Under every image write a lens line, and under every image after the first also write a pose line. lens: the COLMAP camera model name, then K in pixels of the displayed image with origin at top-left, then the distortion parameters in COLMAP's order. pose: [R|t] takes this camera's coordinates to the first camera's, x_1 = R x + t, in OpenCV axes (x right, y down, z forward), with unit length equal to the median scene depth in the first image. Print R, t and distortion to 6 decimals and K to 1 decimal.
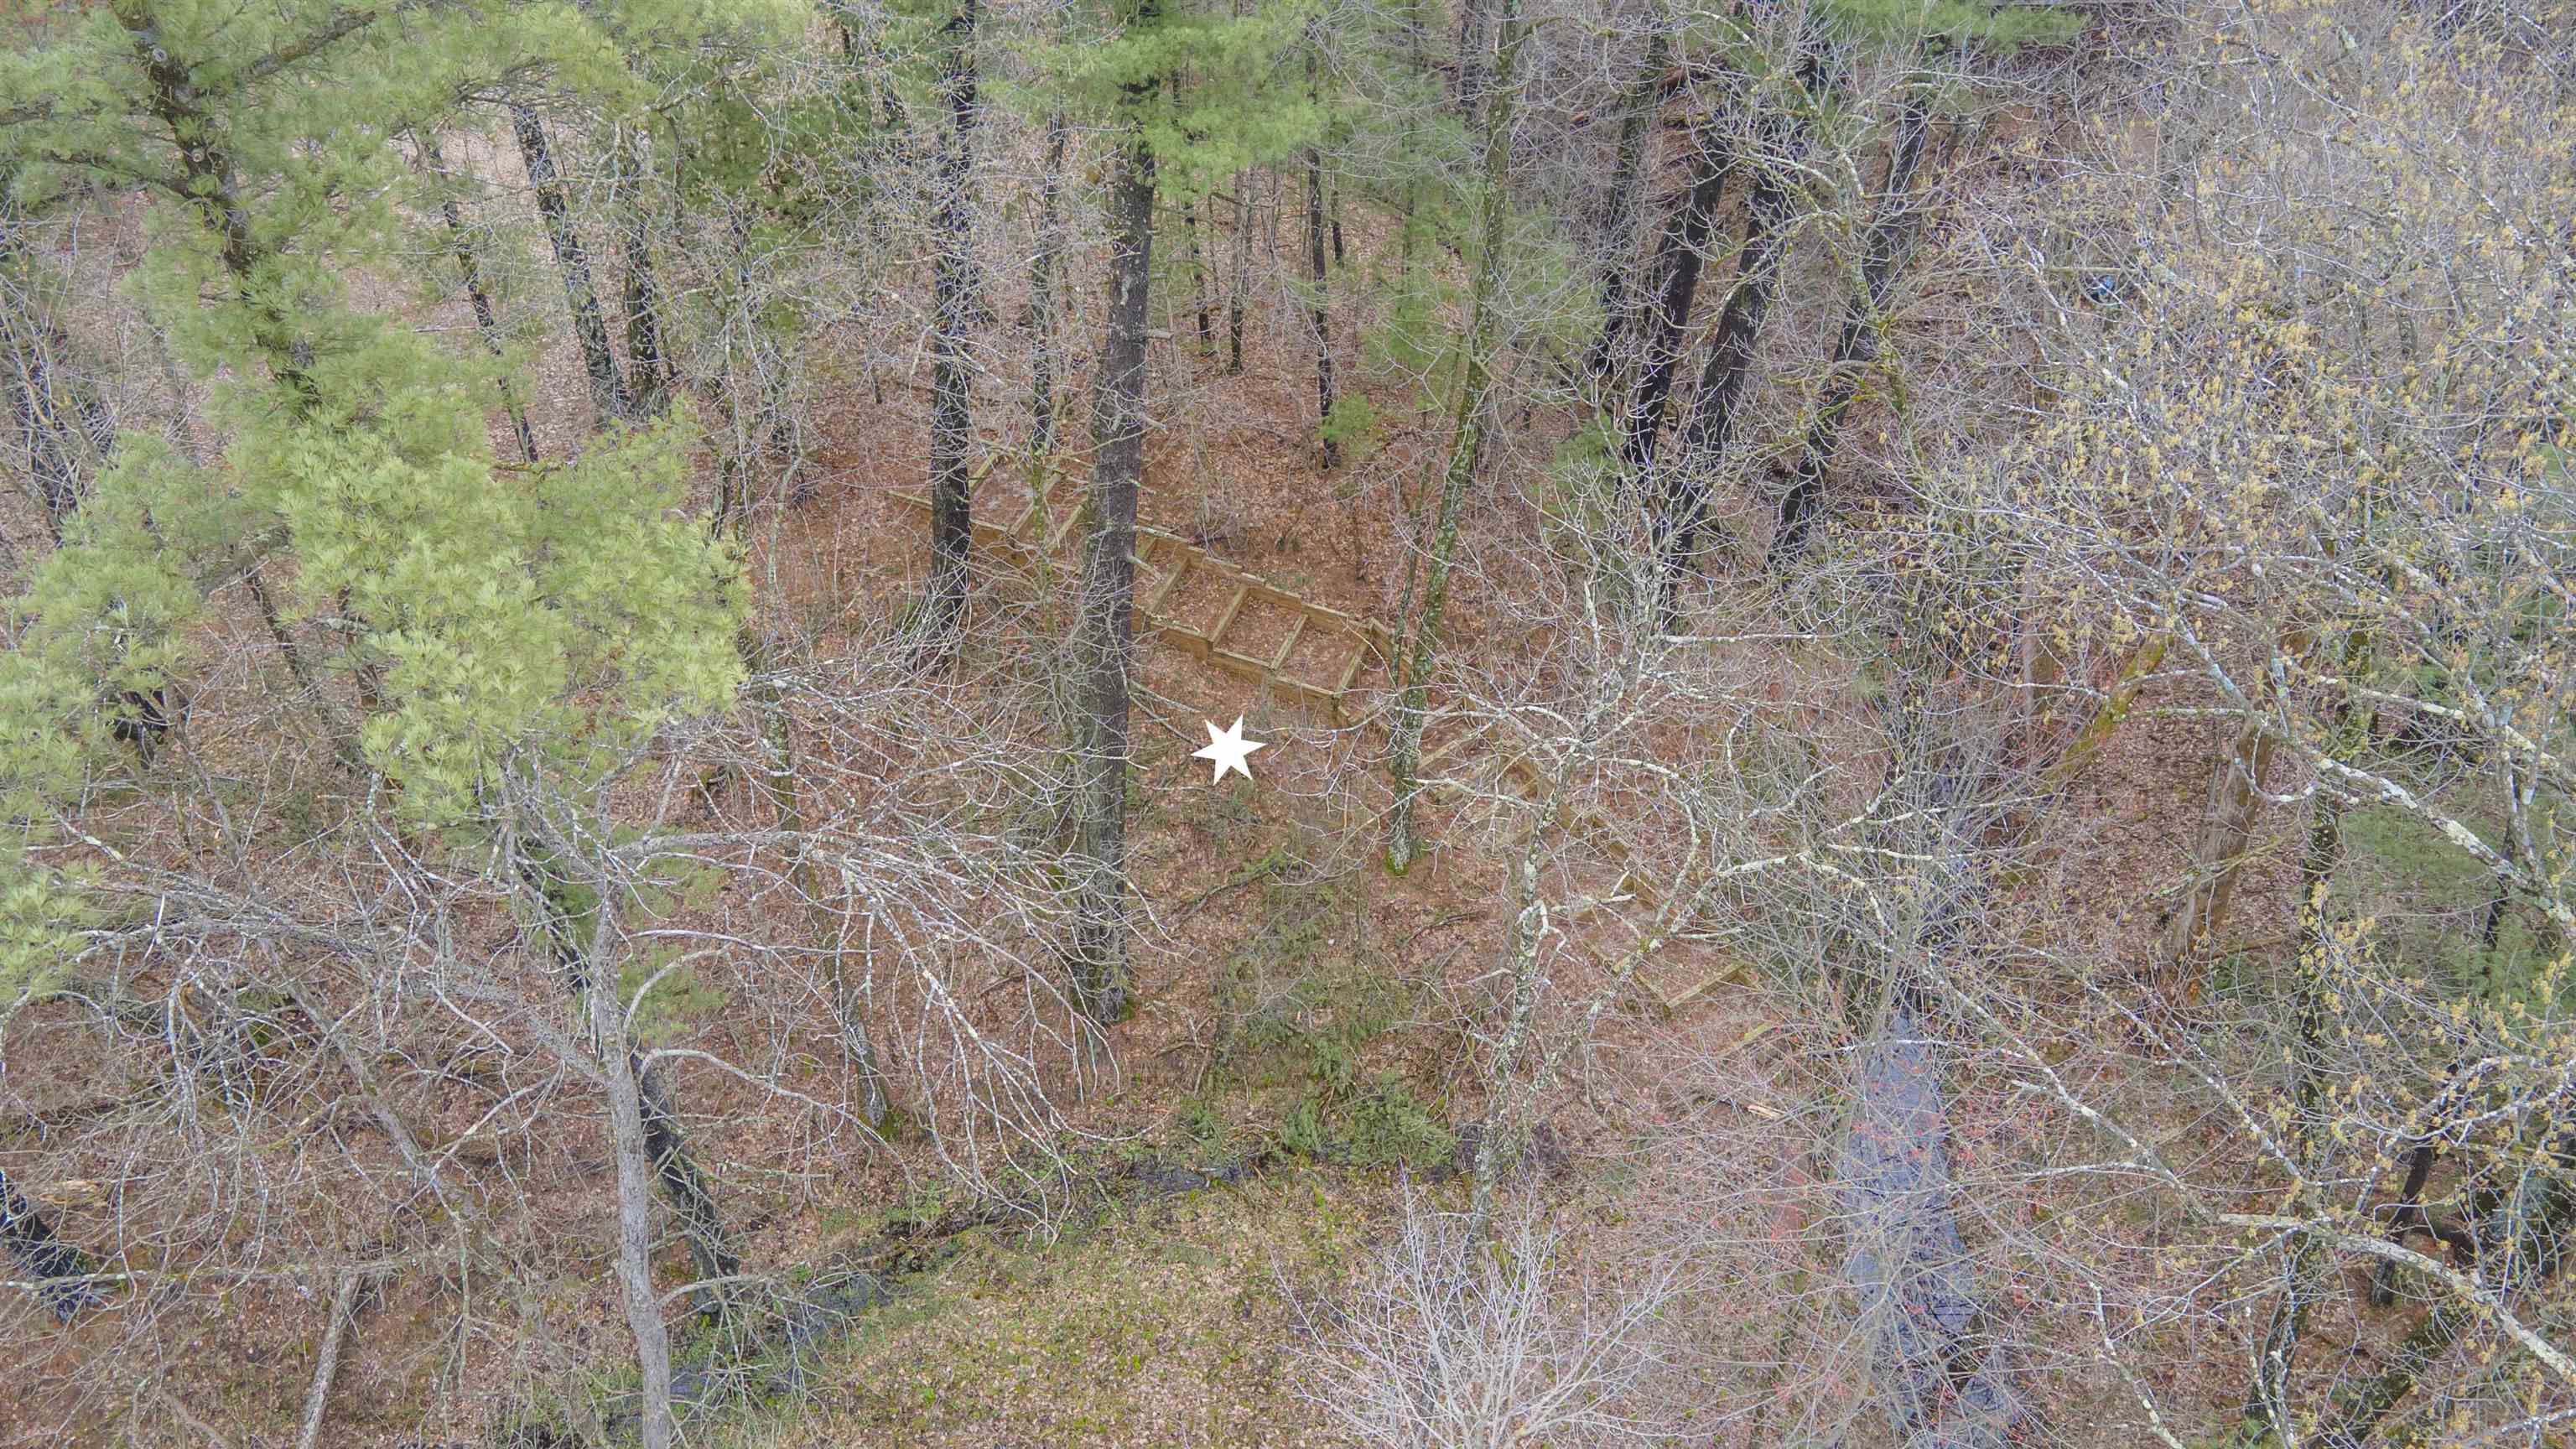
lens RADIAL K [[1879.4, 0, 1286.6], [0, 1879.4, 723.3], [0, 0, 1]] dist [0.024832, 0.041934]
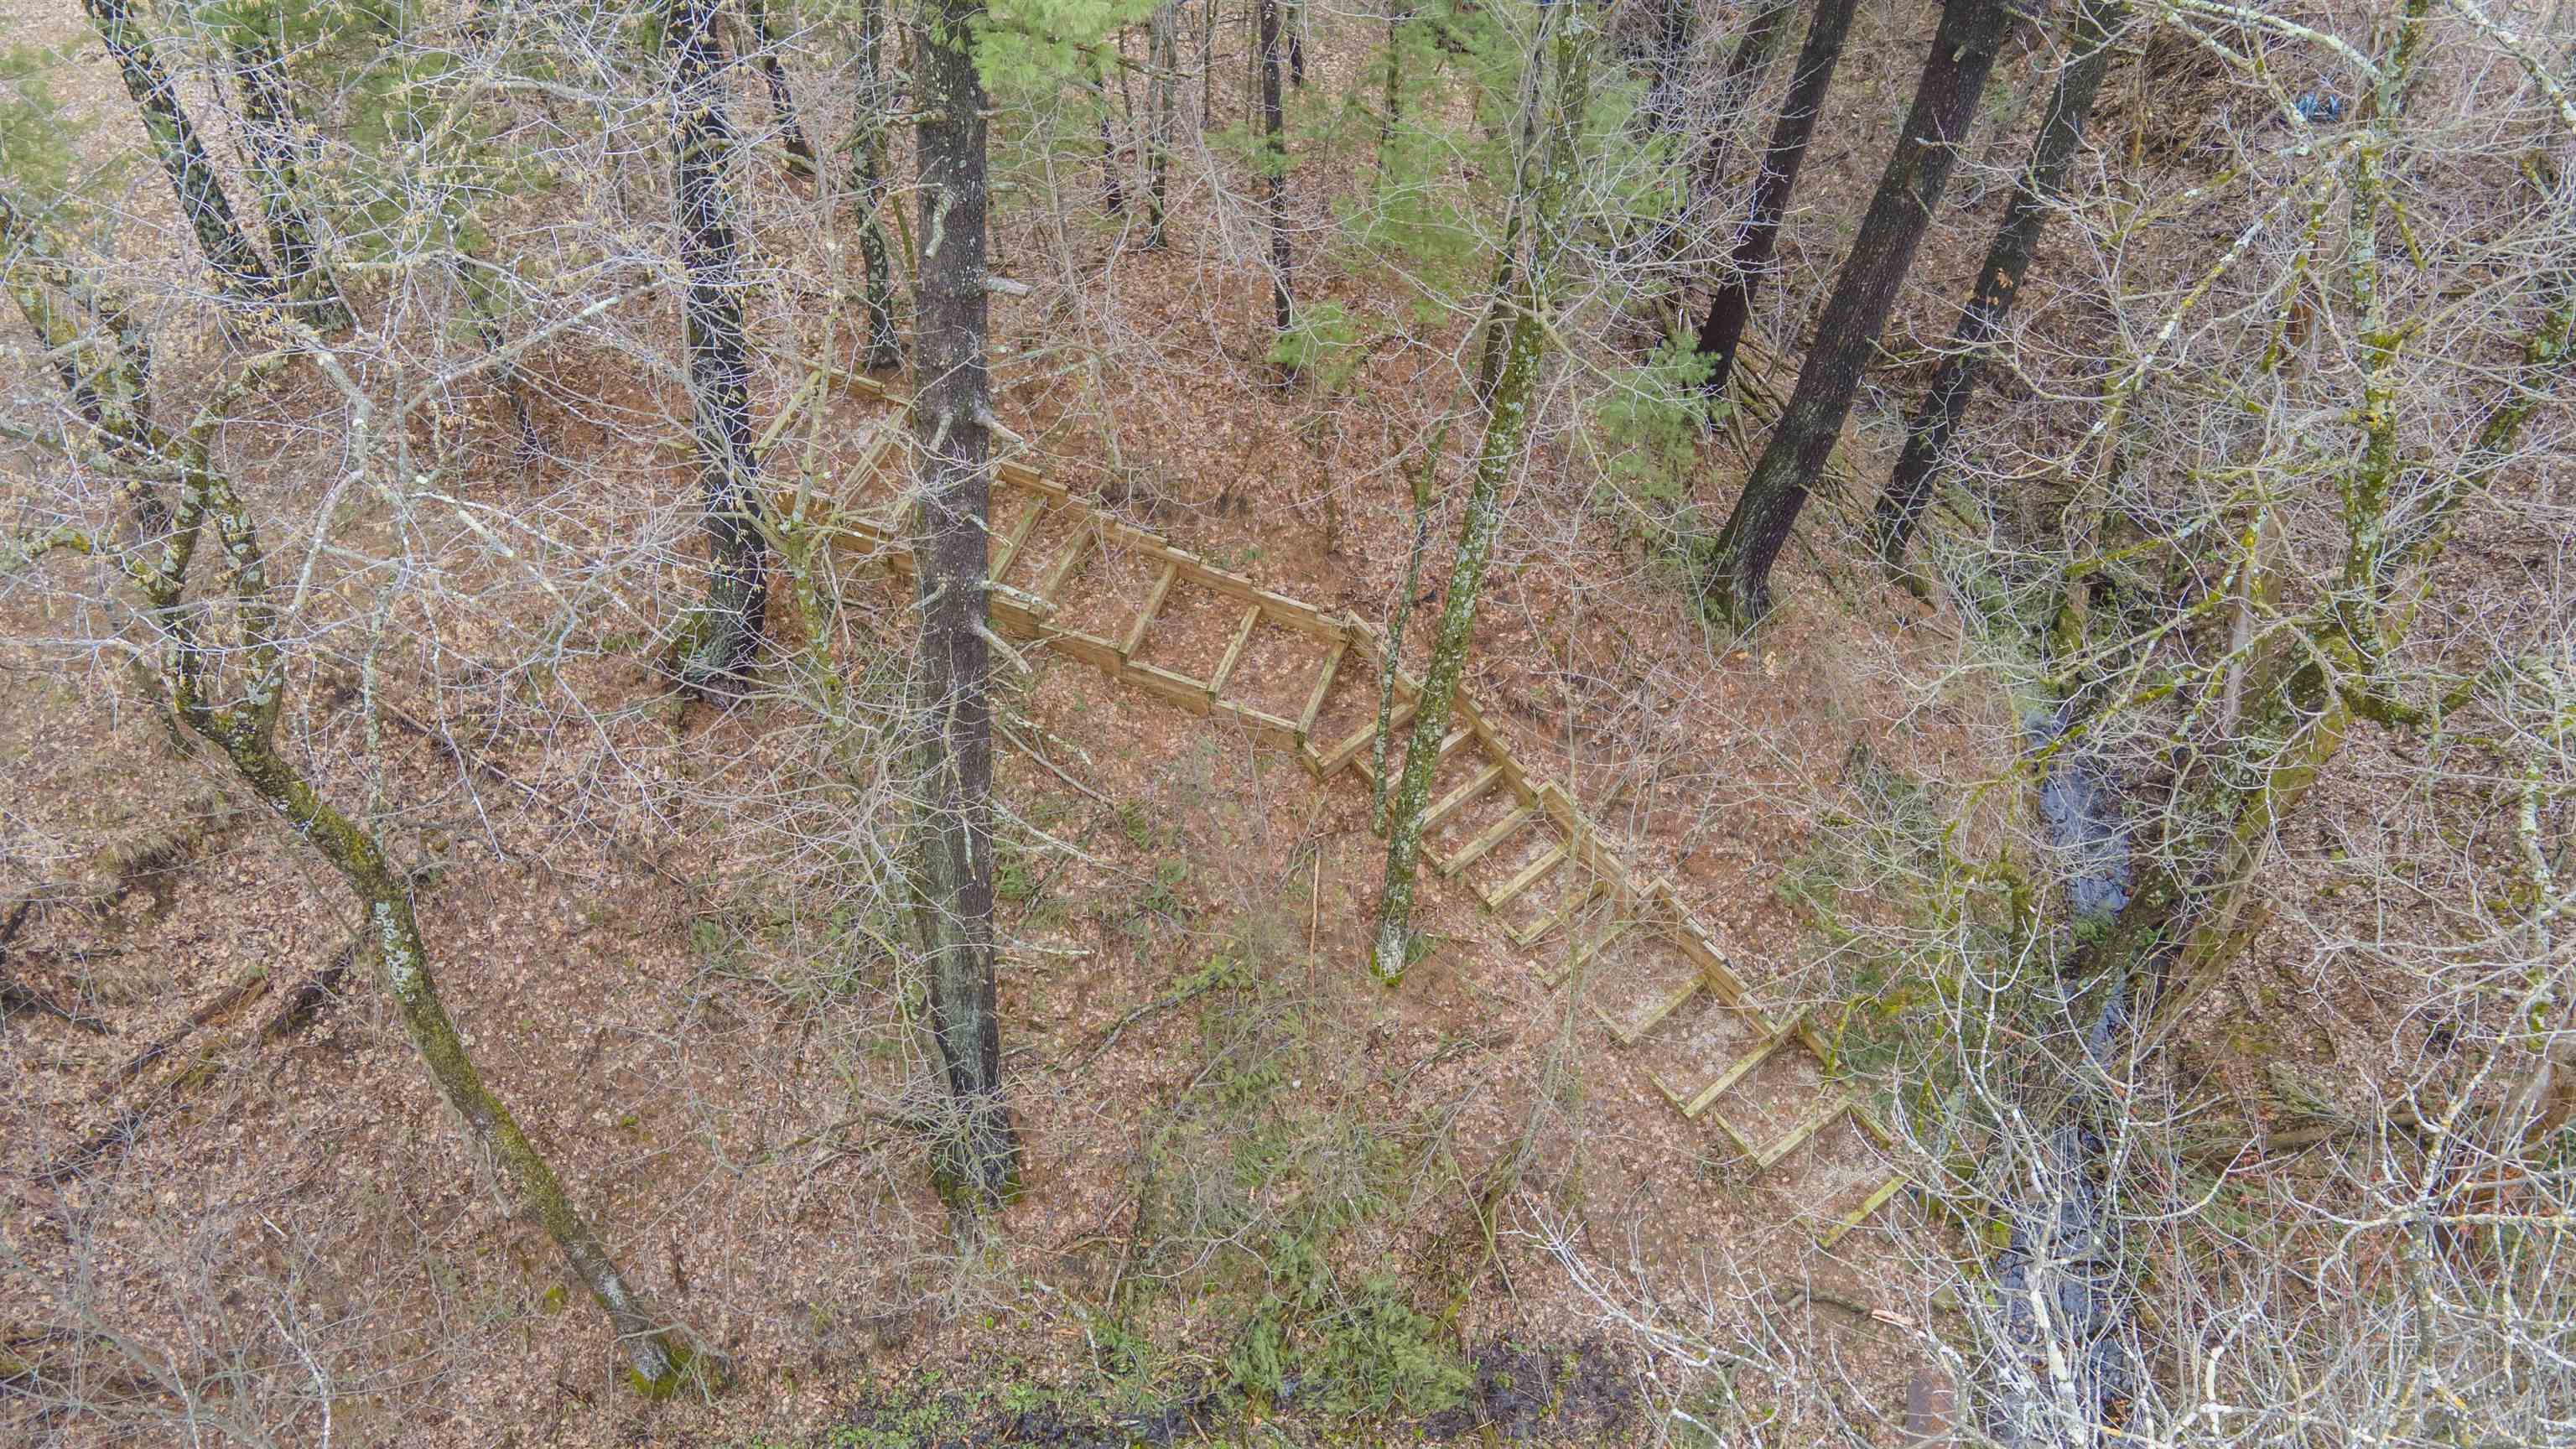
lens RADIAL K [[1879.4, 0, 1289.2], [0, 1879.4, 720.9], [0, 0, 1]] dist [0.024832, 0.041934]
pose [[0.999550, -0.008728, 0.028708, 0.001420], [0.005215, 0.992729, 0.120261, -0.107268], [-0.029548, -0.120057, 0.992327, 0.300852]]
